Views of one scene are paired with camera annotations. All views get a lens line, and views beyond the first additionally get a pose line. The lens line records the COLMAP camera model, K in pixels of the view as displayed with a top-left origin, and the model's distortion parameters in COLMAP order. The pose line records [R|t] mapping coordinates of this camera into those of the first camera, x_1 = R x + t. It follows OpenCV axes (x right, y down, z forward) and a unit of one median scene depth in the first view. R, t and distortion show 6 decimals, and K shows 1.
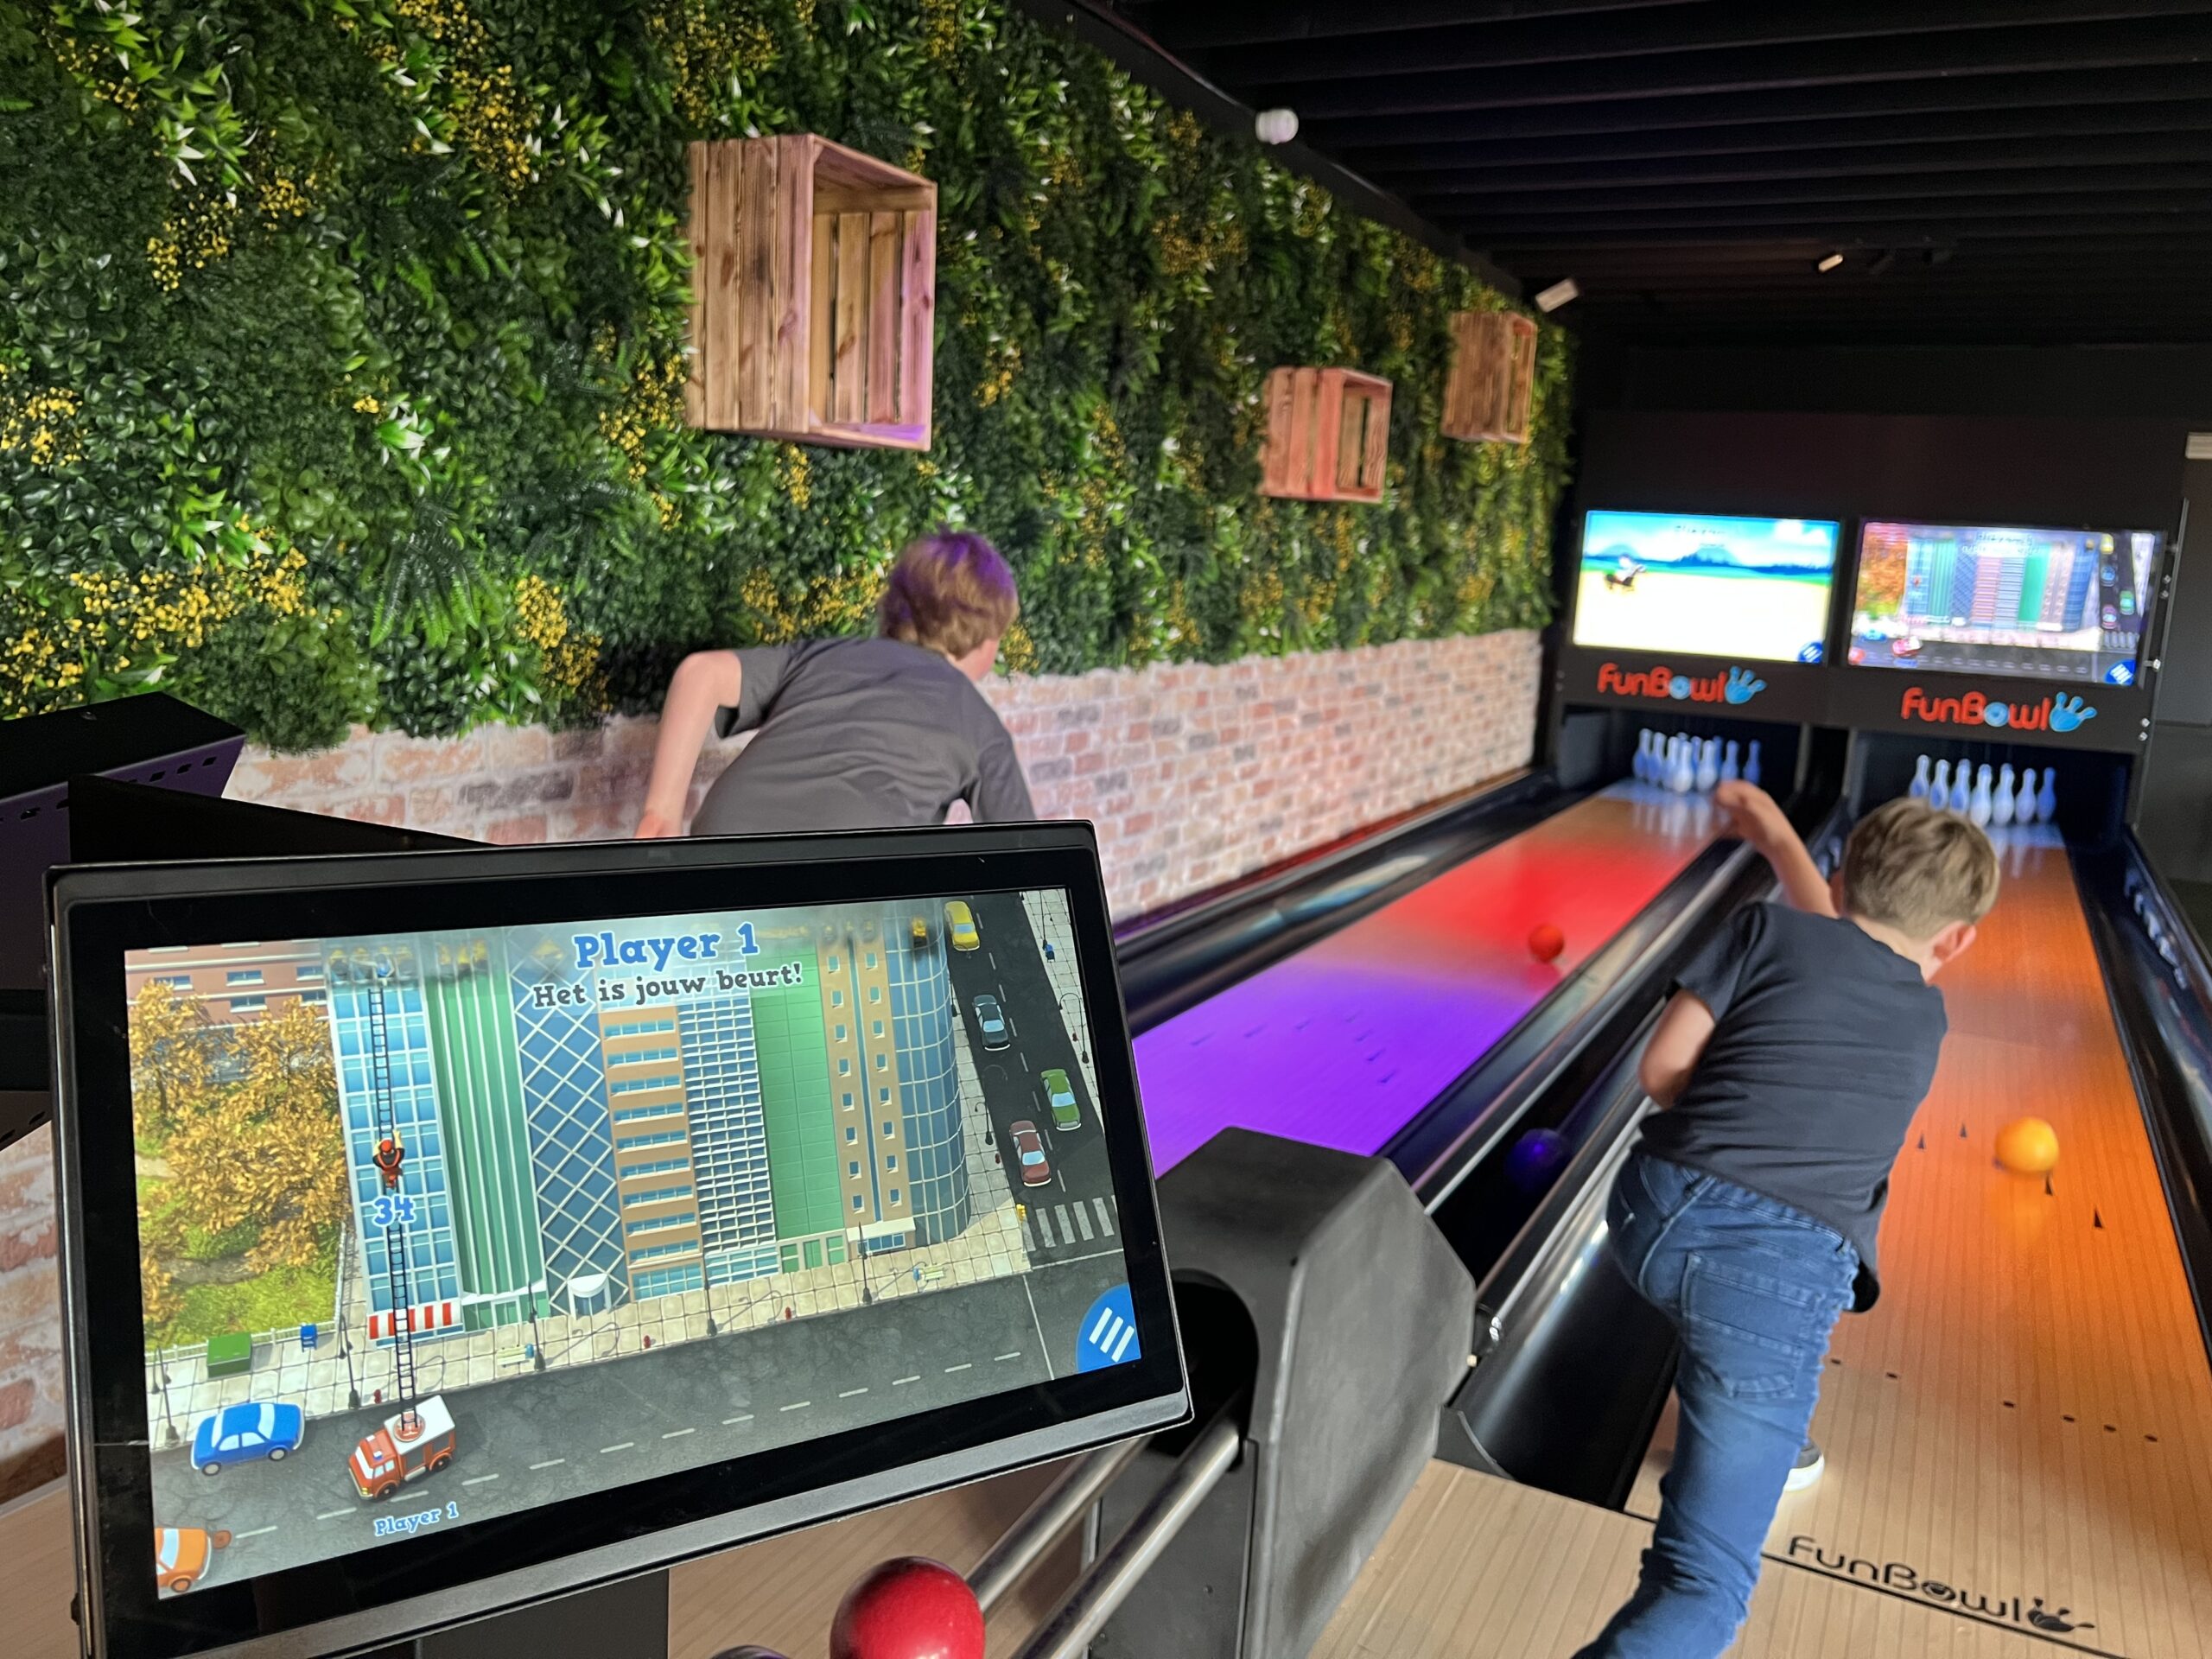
lens RADIAL K [[1647.3, 0, 1112.1], [0, 1647.3, 809.0], [0, 0, 1]] dist [0.060106, -0.071825]
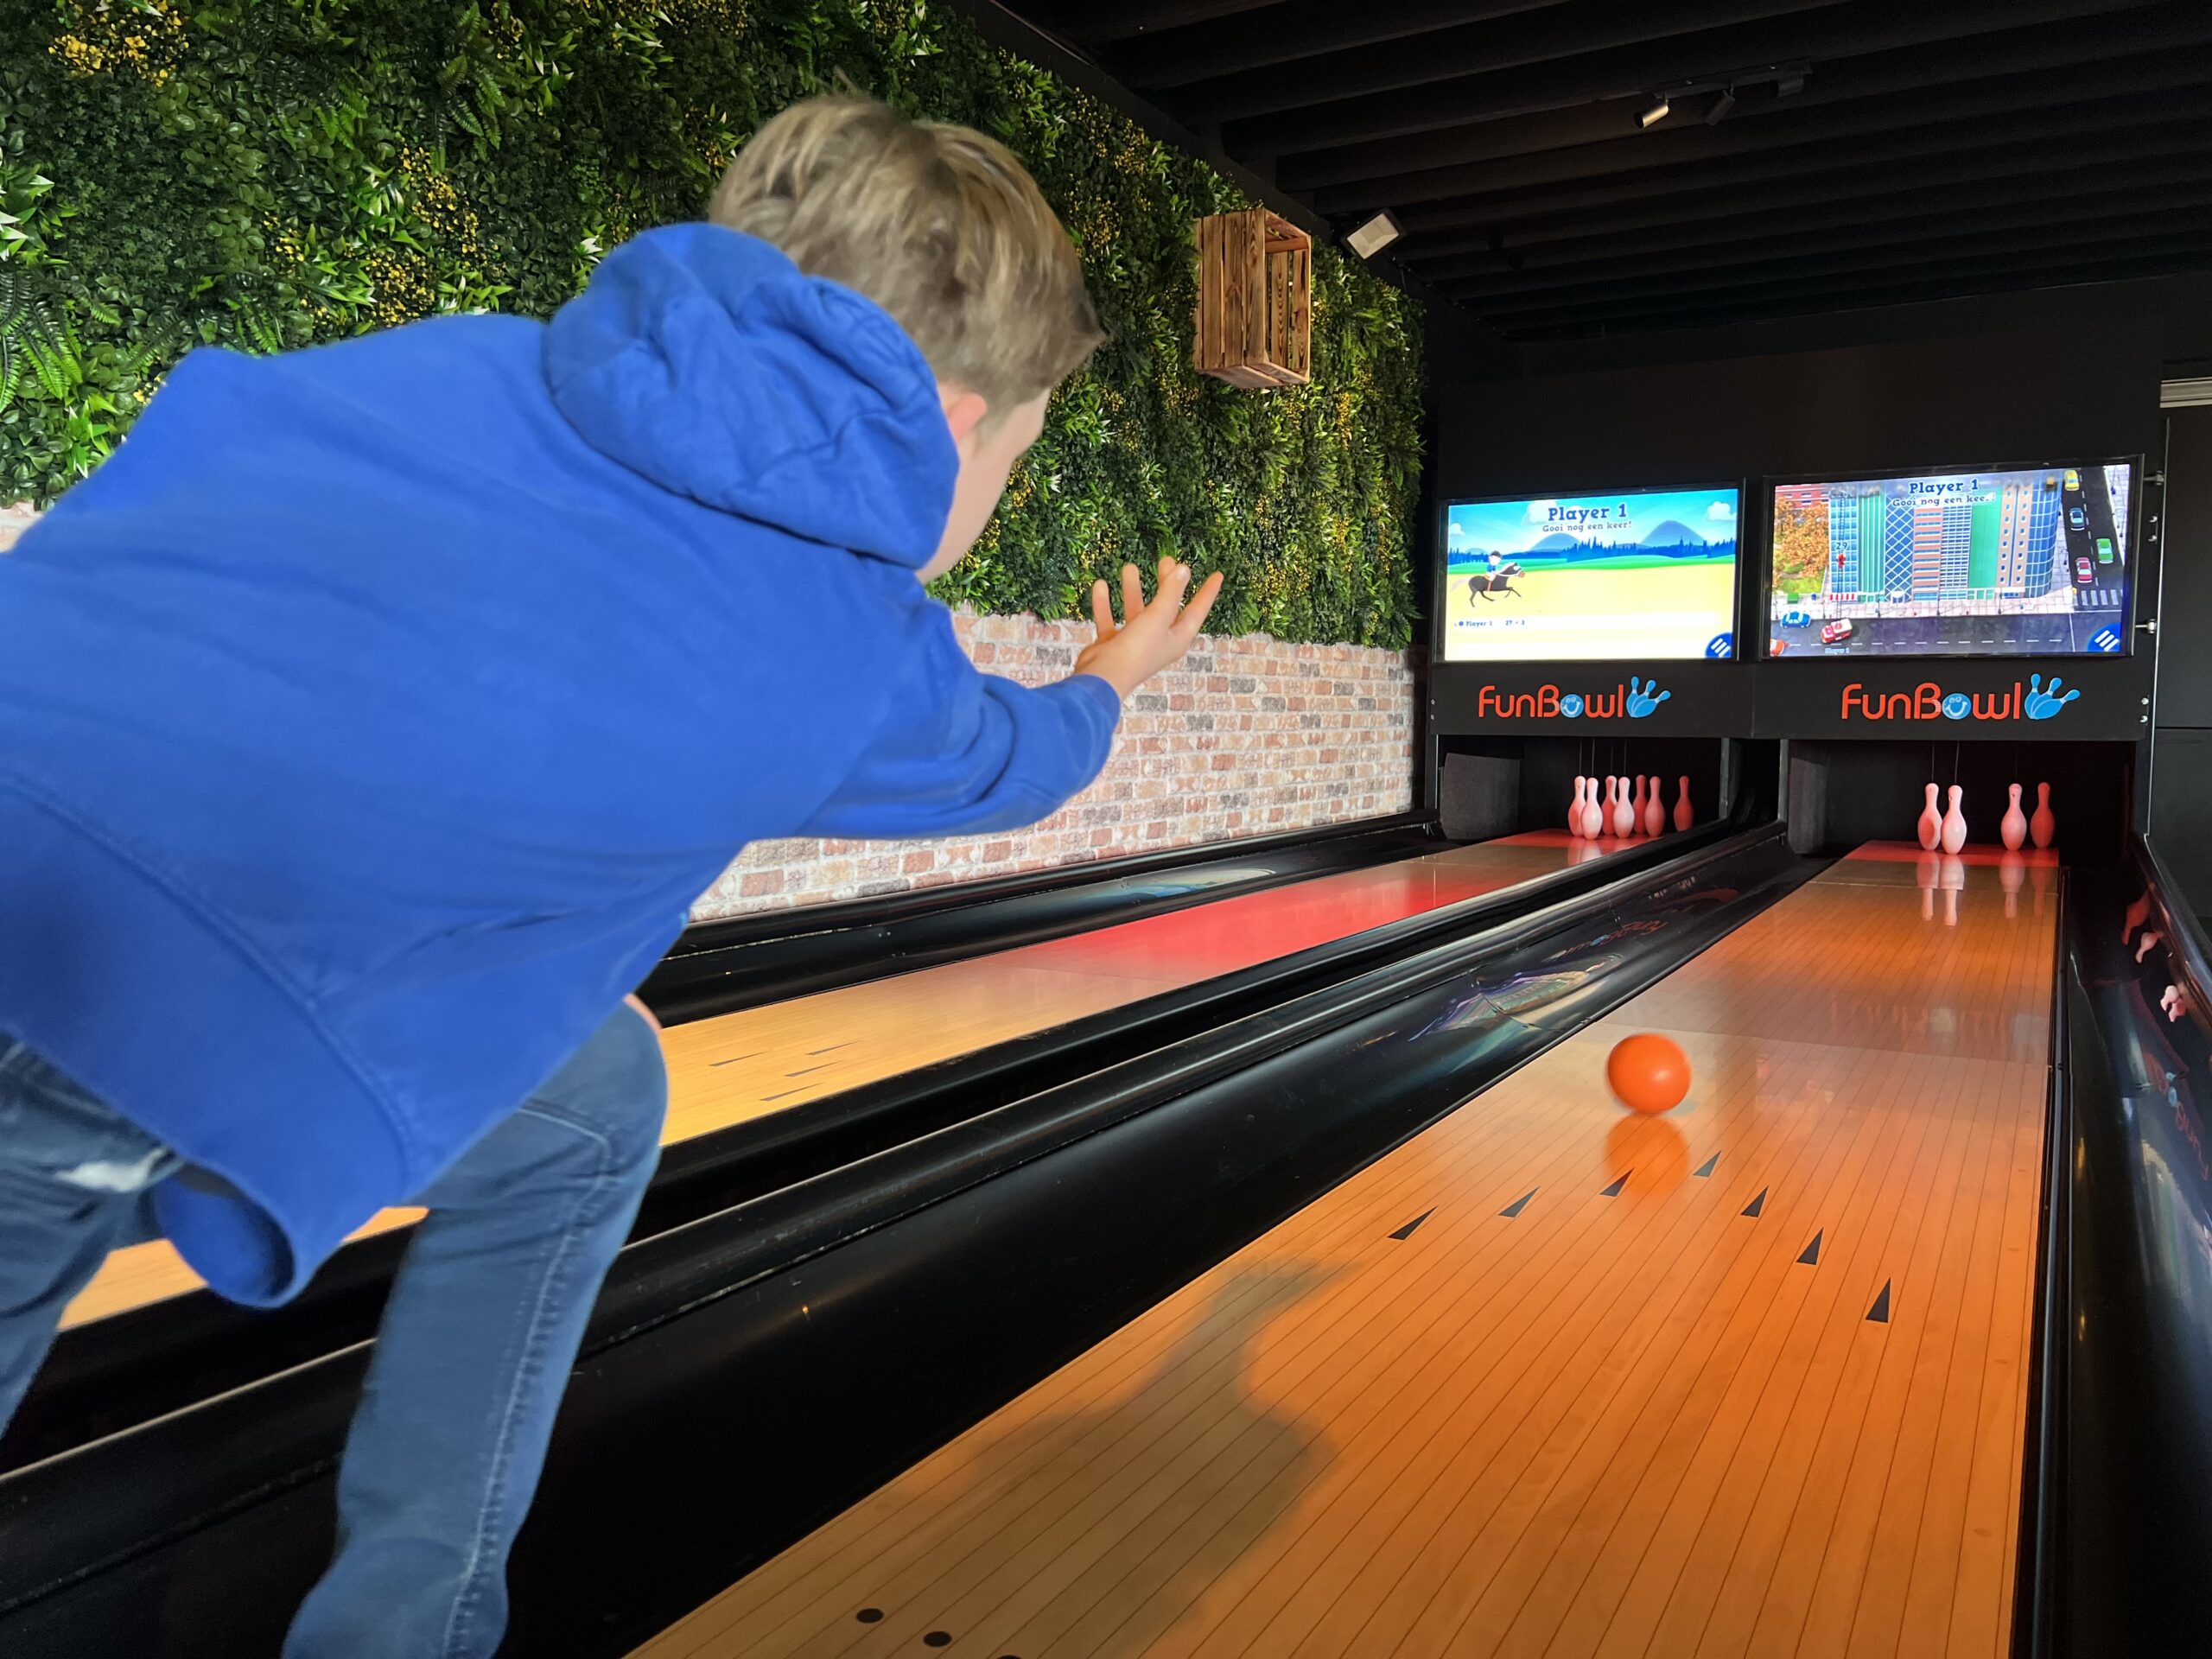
lens RADIAL K [[1647.3, 0, 1086.6], [0, 1647.3, 833.5], [0, 0, 1]] dist [0.060106, -0.071825]
pose [[0.997631, -0.049805, -0.047459, 0.149120], [0.045626, 0.995301, -0.085403, 0.054080], [0.051489, 0.083035, 0.995216, 0.186869]]
